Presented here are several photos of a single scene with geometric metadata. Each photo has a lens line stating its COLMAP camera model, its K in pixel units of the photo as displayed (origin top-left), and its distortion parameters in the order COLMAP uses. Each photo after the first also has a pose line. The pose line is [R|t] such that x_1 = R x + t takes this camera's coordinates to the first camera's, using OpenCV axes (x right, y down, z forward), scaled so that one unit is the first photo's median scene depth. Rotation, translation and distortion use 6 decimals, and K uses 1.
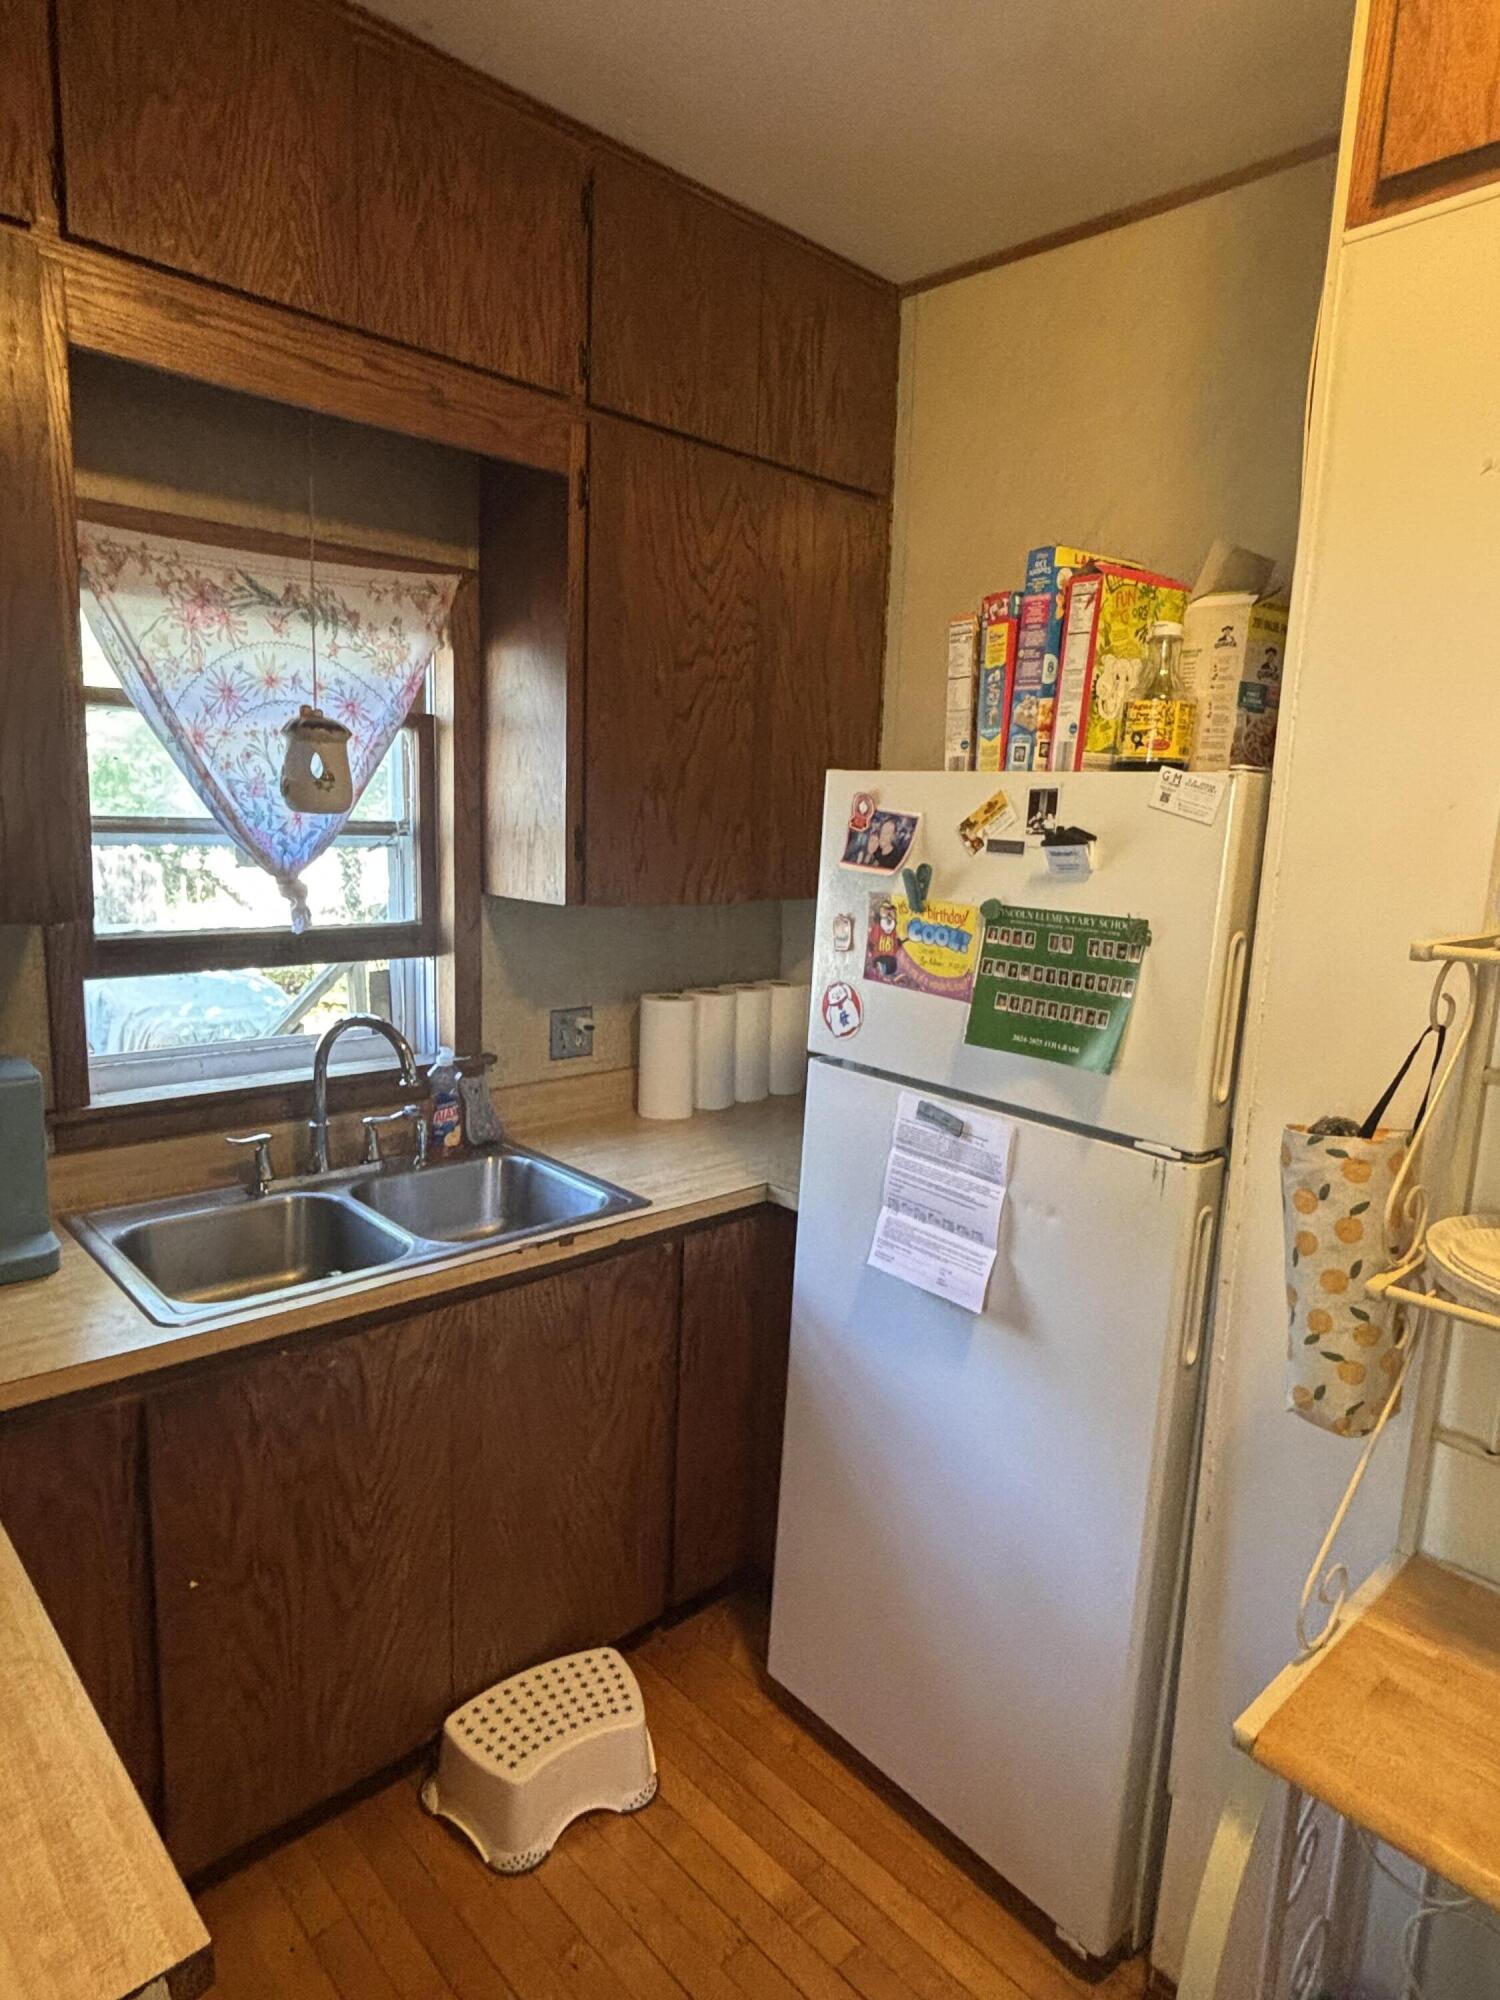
lens RADIAL K [[1166.5, 0, 750.0], [0, 1166.5, 1000.0], [0, 0, 1]] dist [0.044405, -0.047913]
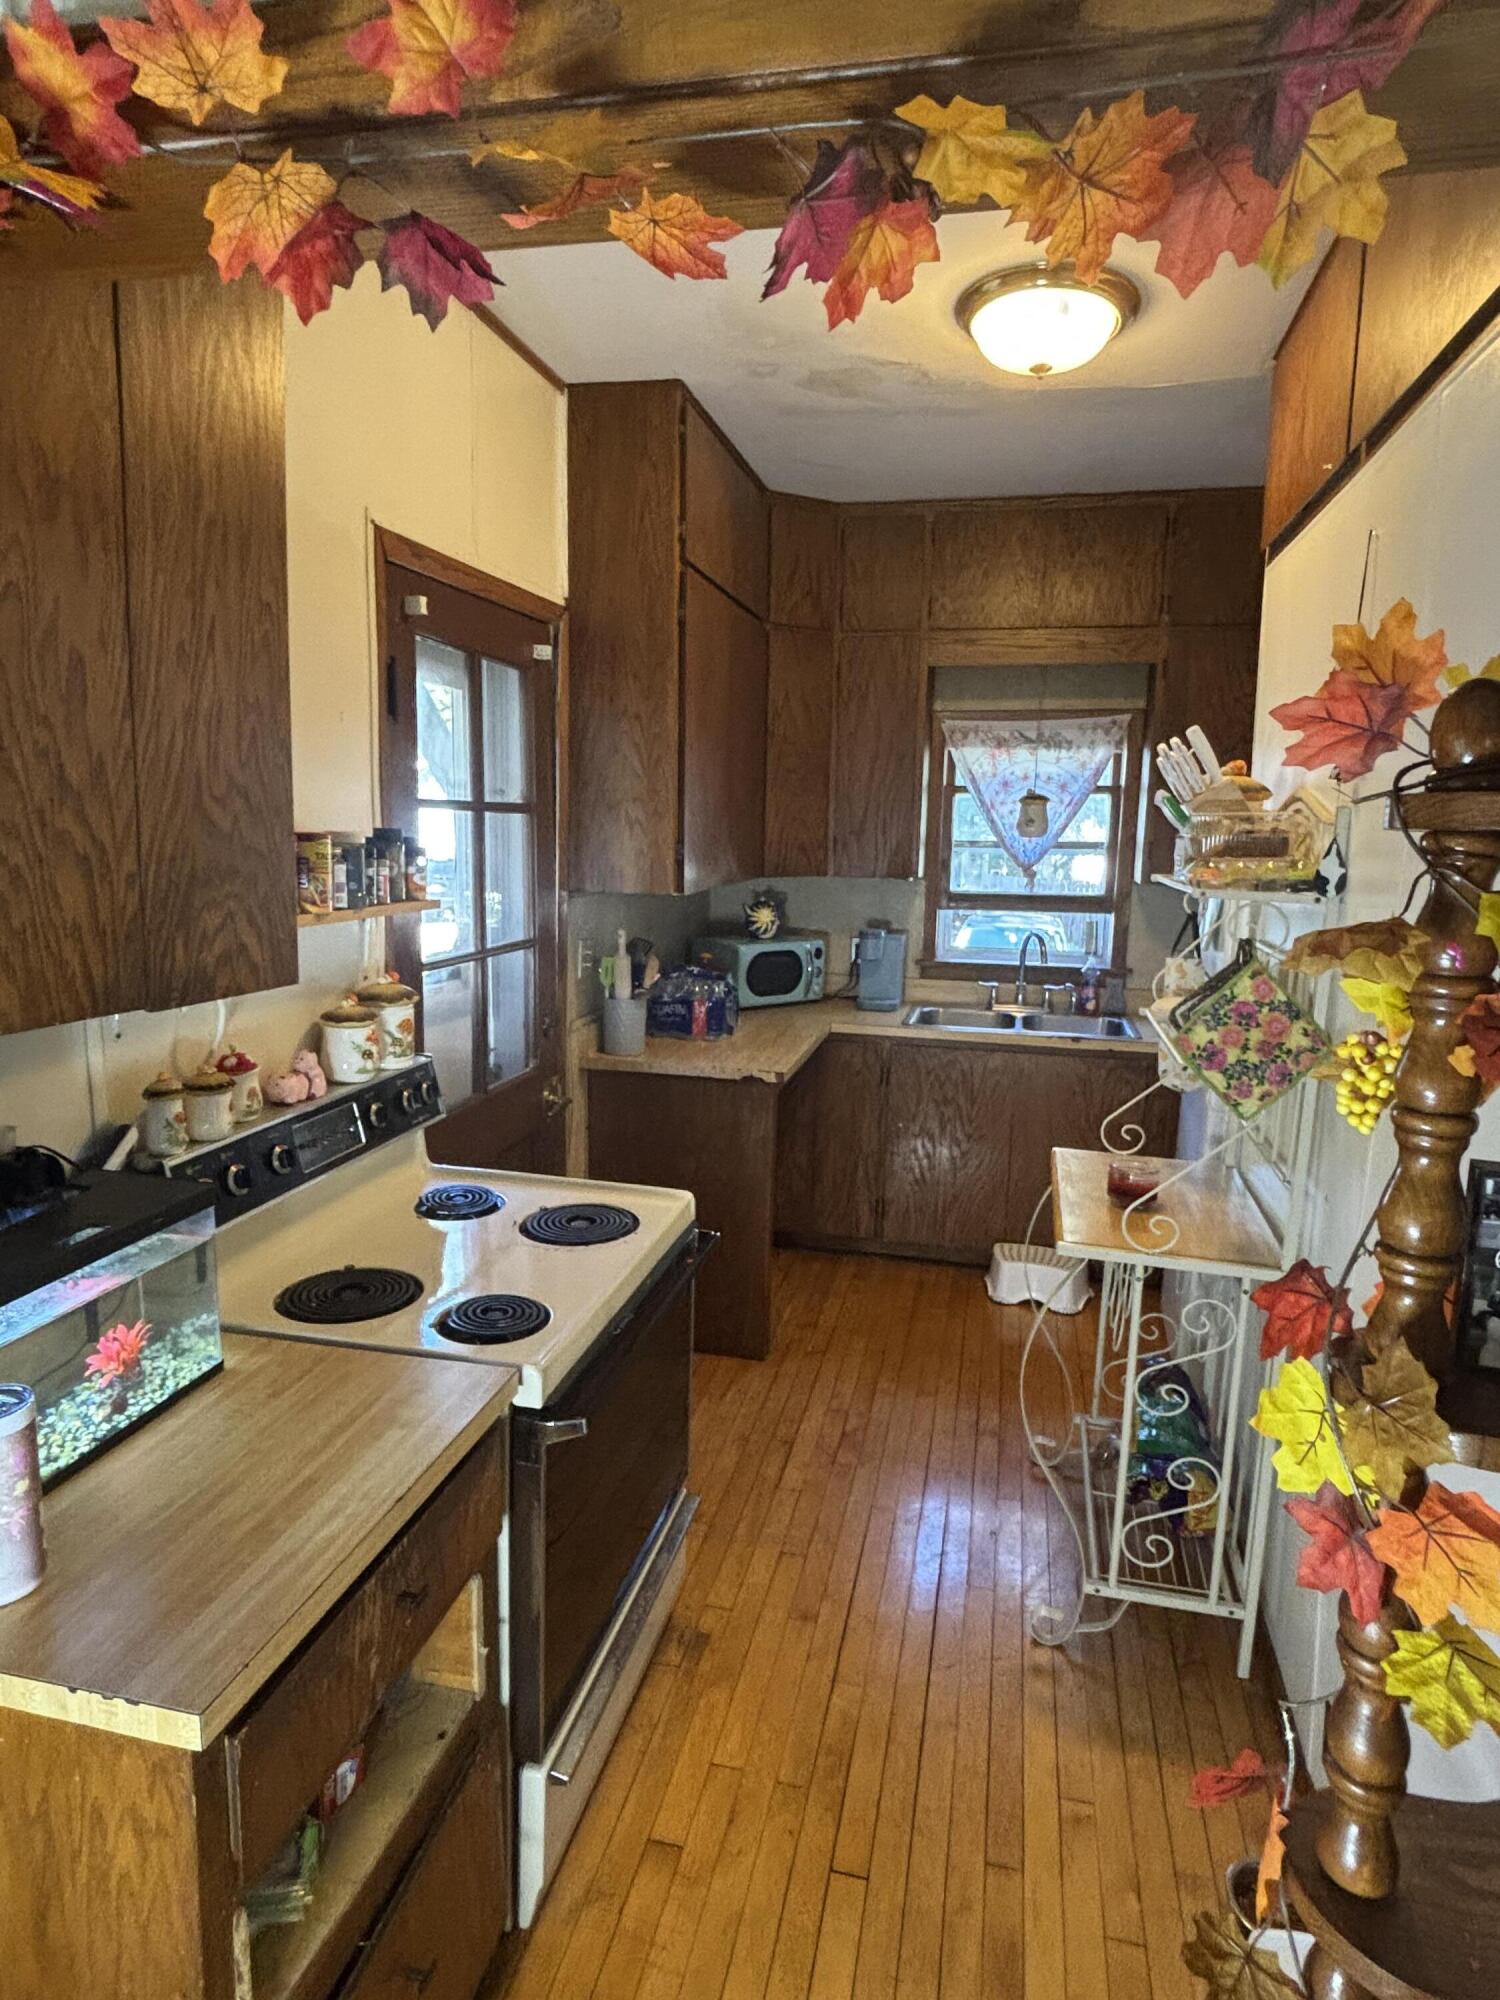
lens RADIAL K [[1166.5, 0, 750.0], [0, 1166.5, 1000.0], [0, 0, 1]] dist [0.044405, -0.047913]
pose [[0.543114, 0.102932, -0.833326, 1.186371], [-0.134704, 0.990284, 0.034527, 0.134812], [0.828784, 0.093500, 0.551702, -0.597595]]
